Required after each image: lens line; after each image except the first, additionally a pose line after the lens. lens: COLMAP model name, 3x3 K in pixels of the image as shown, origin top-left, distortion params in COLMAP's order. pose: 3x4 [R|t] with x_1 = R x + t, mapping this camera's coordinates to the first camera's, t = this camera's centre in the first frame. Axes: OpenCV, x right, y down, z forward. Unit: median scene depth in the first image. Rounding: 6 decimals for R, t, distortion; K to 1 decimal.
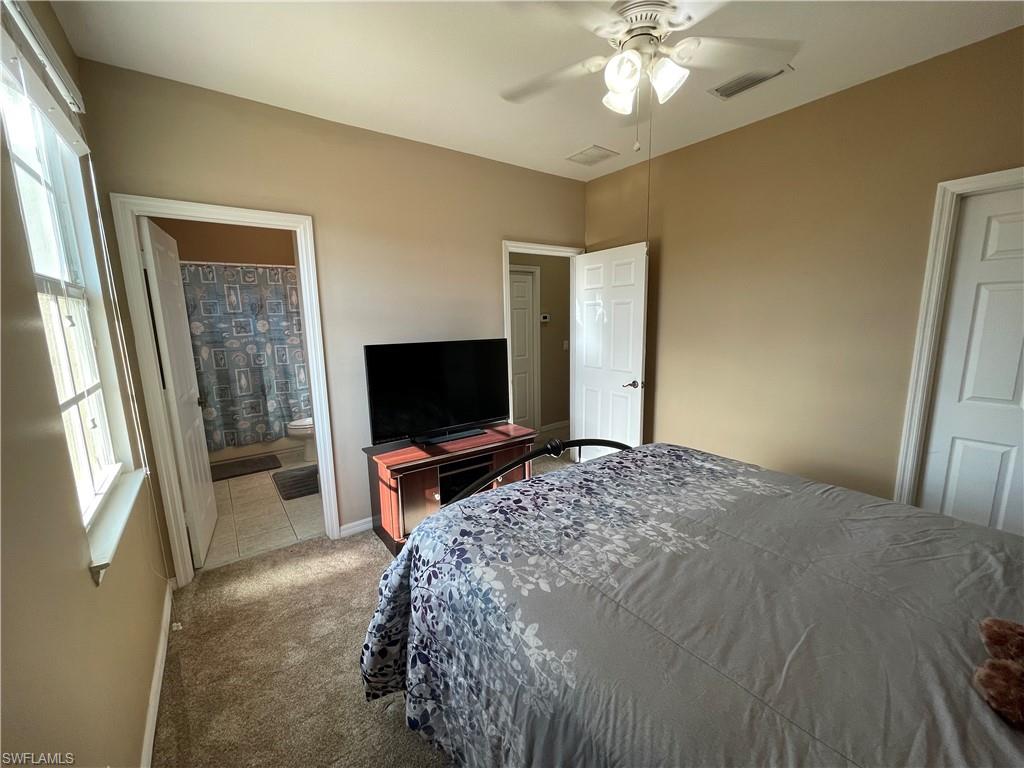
lens RADIAL K [[411.3, 0, 509.7], [0, 411.3, 384.8], [0, 0, 1]] dist [-0.001792, -0.001010]
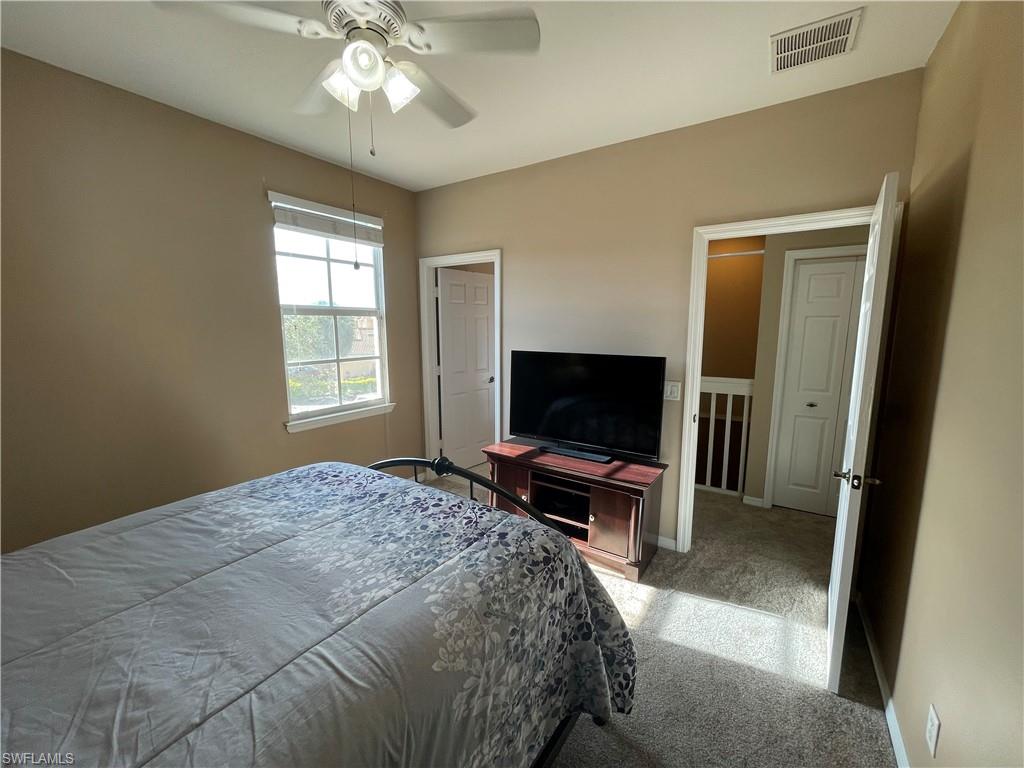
lens RADIAL K [[411.3, 0, 513.9], [0, 411.3, 389.9], [0, 0, 1]] dist [-0.001792, -0.001010]
pose [[0.352365, 0.165560, -0.921102, 1.059111], [-0.160824, 0.980298, 0.114678, -0.167770], [0.921941, 0.107727, 0.372049, 0.793198]]
